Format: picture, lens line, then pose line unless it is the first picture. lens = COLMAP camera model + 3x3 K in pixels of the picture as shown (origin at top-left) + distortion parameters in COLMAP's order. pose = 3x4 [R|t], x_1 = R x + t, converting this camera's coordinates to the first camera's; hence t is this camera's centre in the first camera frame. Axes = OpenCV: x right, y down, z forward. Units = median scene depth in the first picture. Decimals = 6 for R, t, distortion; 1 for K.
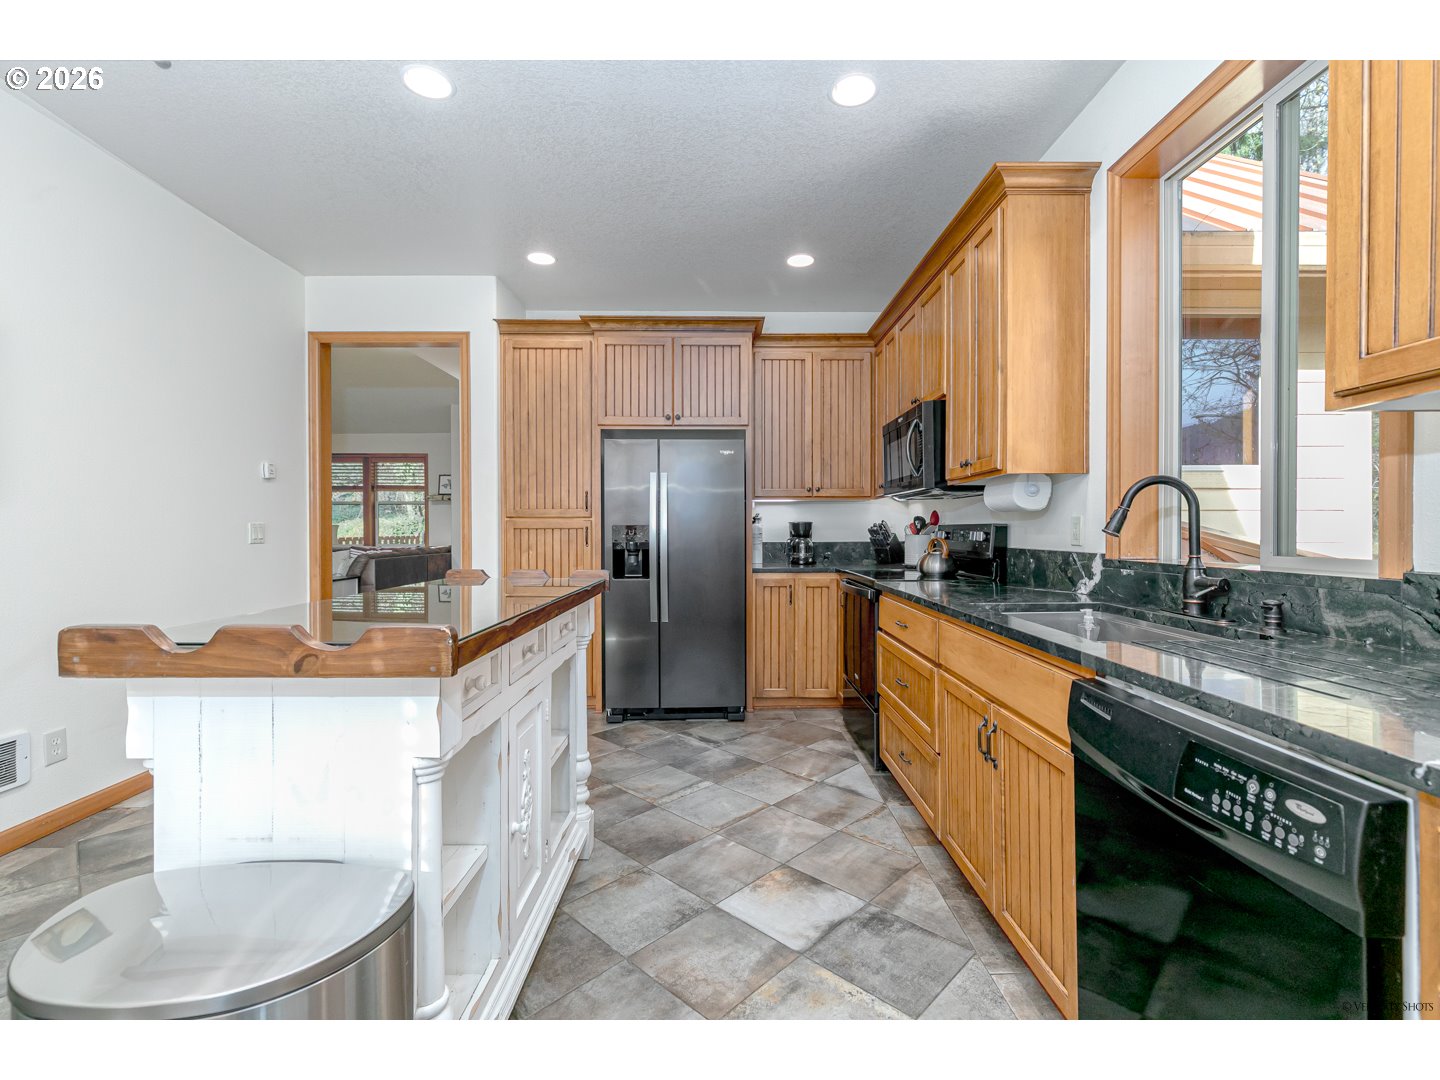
lens RADIAL K [[647.3, 0, 730.7], [0, 647.3, 537.9], [0, 0, 1]] dist [0.002986, -0.000382]
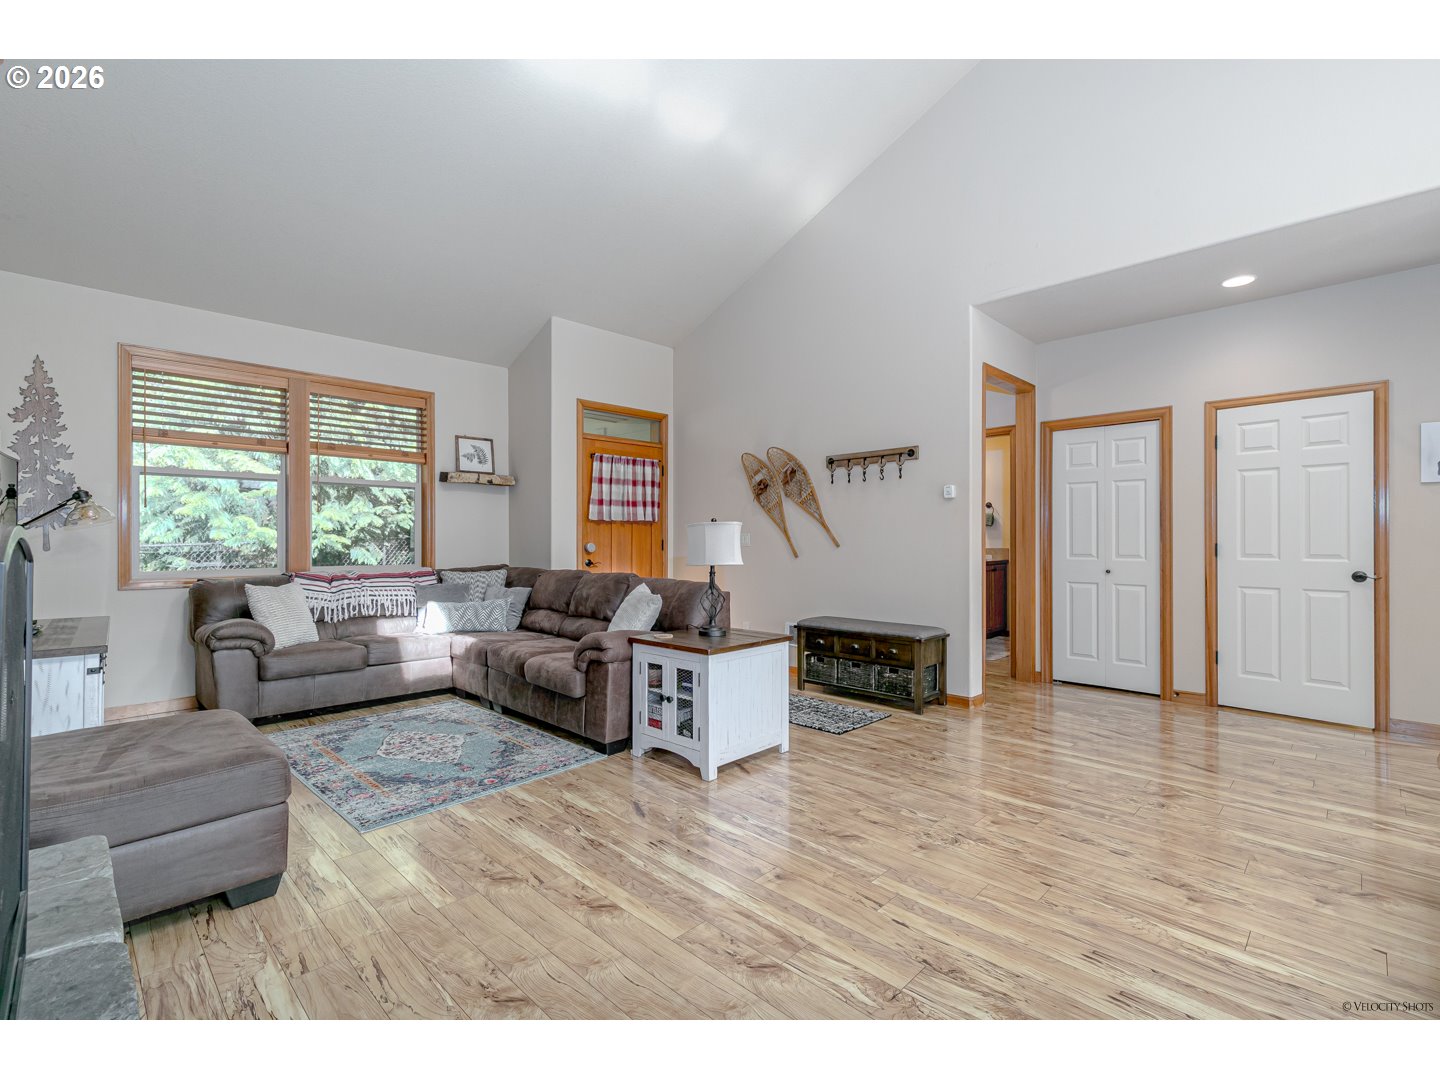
lens RADIAL K [[653.7, 0, 734.2], [0, 653.7, 536.9], [0, 0, 1]] dist [0.005084, 0.000124]
pose [[0.713201, 0.005011, 0.700941, -1.754632], [0.009430, 0.999815, -0.016742, -0.004295], [-0.700896, 0.018550, 0.713022, 1.187763]]
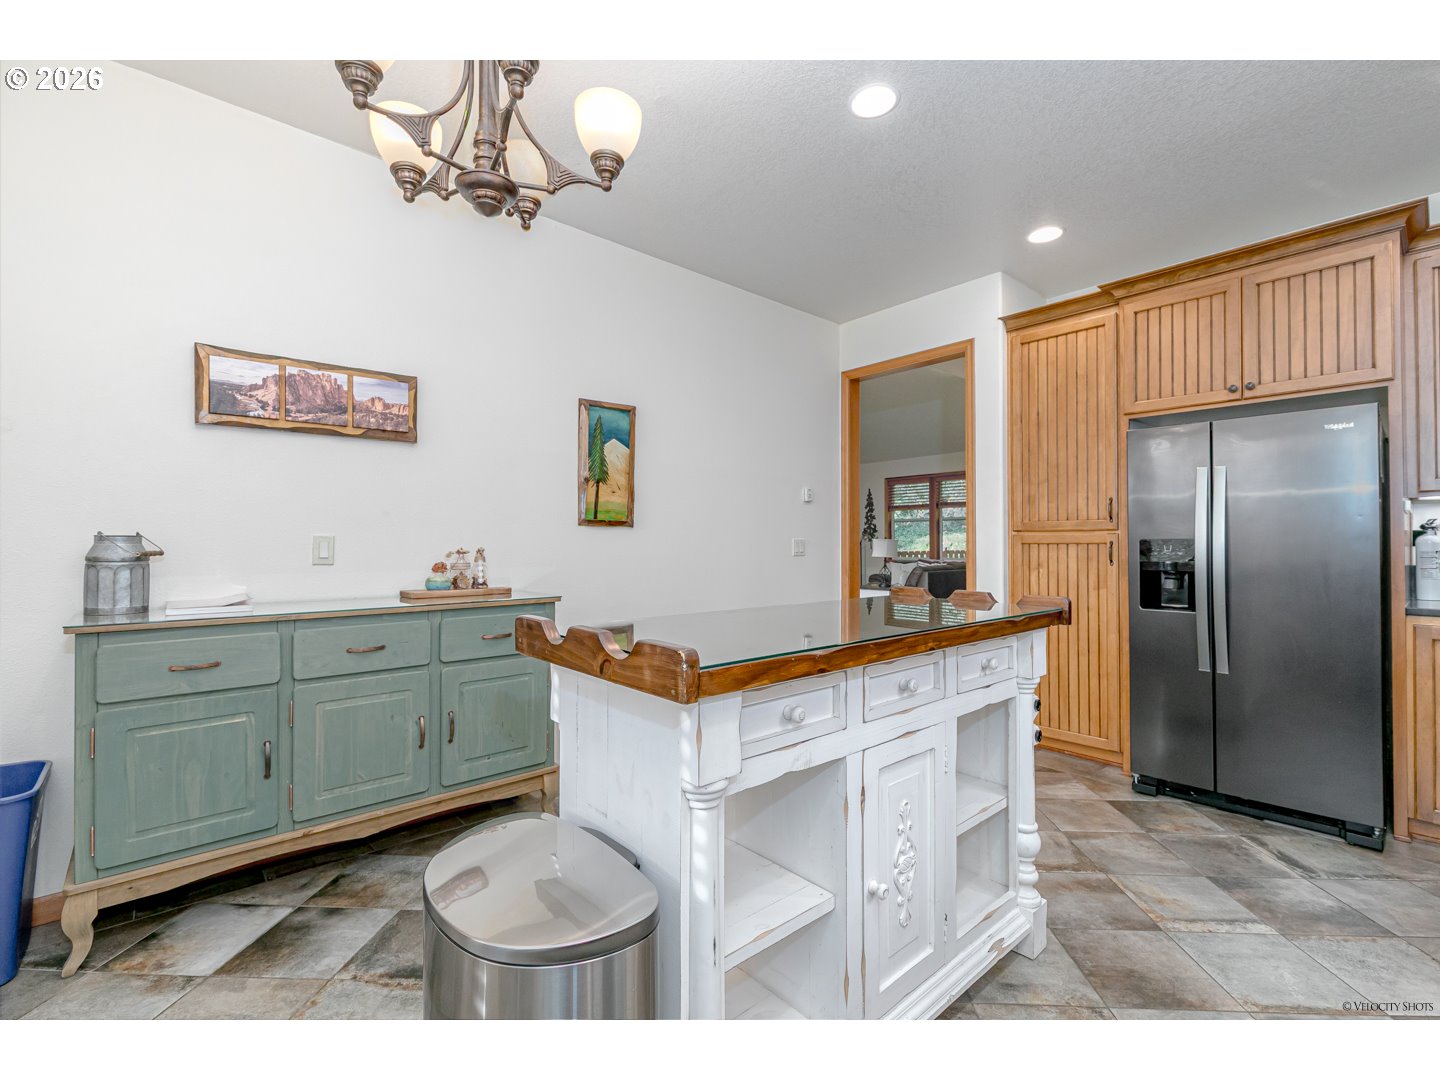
lens RADIAL K [[647.3, 0, 730.7], [0, 647.3, 537.9], [0, 0, 1]] dist [0.002986, -0.000382]
pose [[0.654179, -0.007056, -0.756306, 0.085594], [-0.009280, 0.999806, -0.017355, -0.003023], [0.756282, 0.018372, 0.653987, 0.111552]]
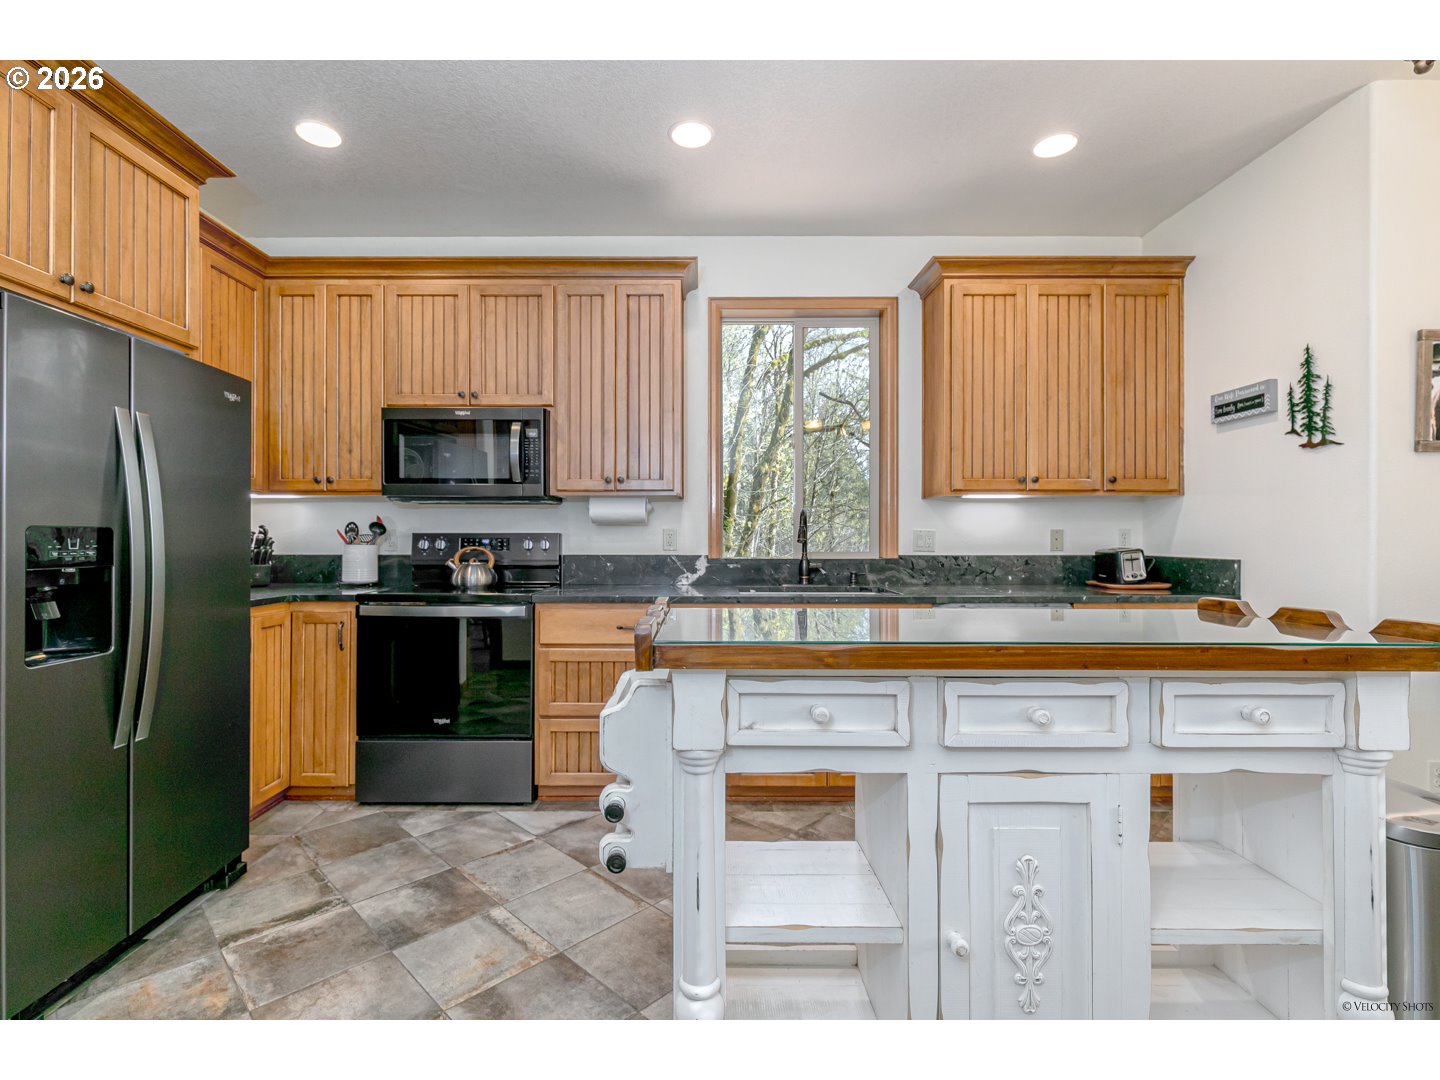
lens RADIAL K [[666.2, 0, 703.9], [0, 666.2, 539.9], [0, 0, 1]] dist [-0.001343, -0.000109]
pose [[0.015951, -0.002107, 0.999871, -0.561748], [0.011600, 0.999931, 0.001922, -0.007742], [-0.999805, 0.011568, 0.015975, 0.589778]]
